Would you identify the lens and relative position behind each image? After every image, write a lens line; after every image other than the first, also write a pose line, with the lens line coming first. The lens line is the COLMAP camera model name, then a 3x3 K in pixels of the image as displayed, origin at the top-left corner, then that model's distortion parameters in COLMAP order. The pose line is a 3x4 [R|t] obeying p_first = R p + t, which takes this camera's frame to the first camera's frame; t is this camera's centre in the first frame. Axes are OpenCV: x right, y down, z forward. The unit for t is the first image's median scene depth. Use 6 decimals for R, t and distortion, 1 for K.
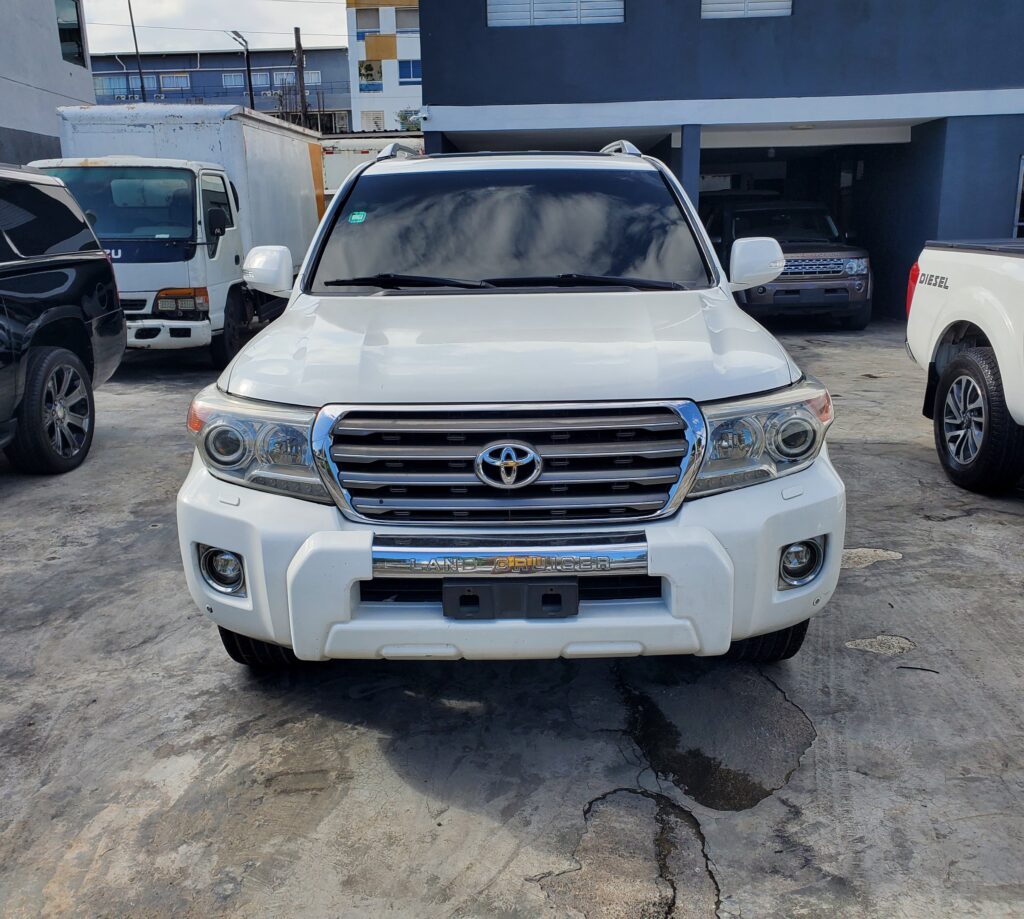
lens RADIAL K [[961.9, 0, 509.7], [0, 961.9, 447.5], [0, 0, 1]] dist [-0.001012, 0.010213]
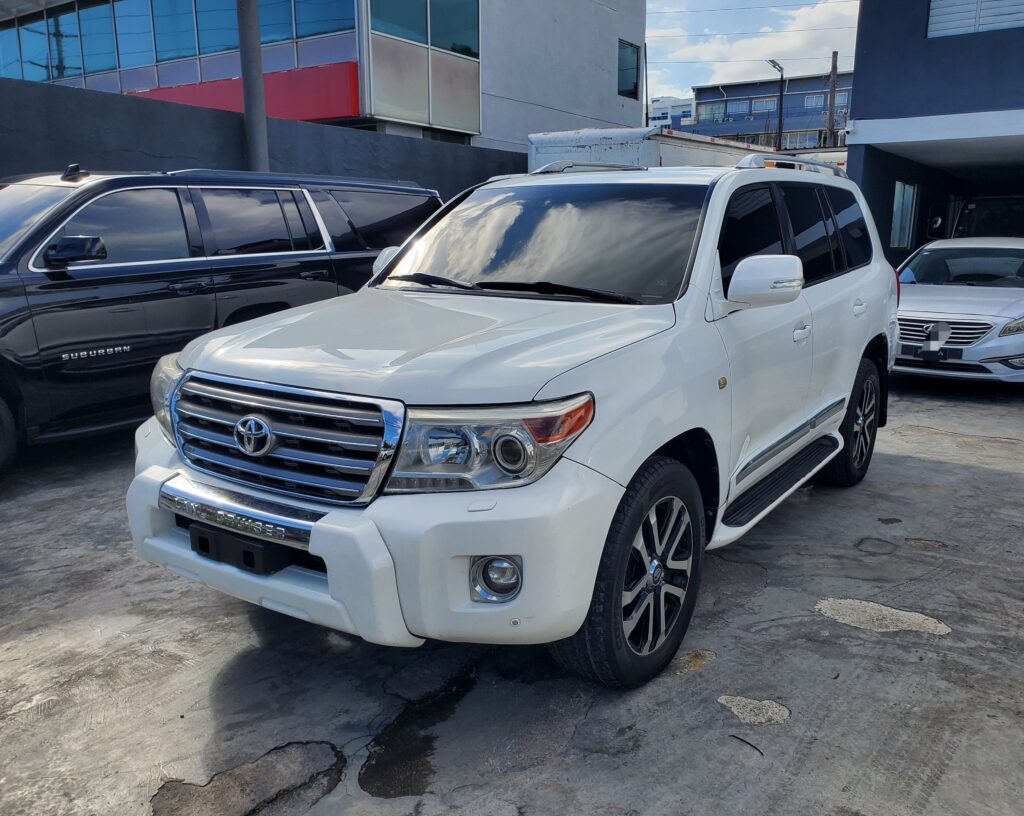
lens RADIAL K [[854.1, 0, 560.8], [0, 854.1, 407.0], [0, 0, 1]] dist [-0.007352, 0.050904]
pose [[0.847638, 0.131410, -0.514043, 0.598548], [-0.142299, 0.989654, 0.018349, -0.062671], [0.511136, 0.057594, 0.857568, 0.202696]]
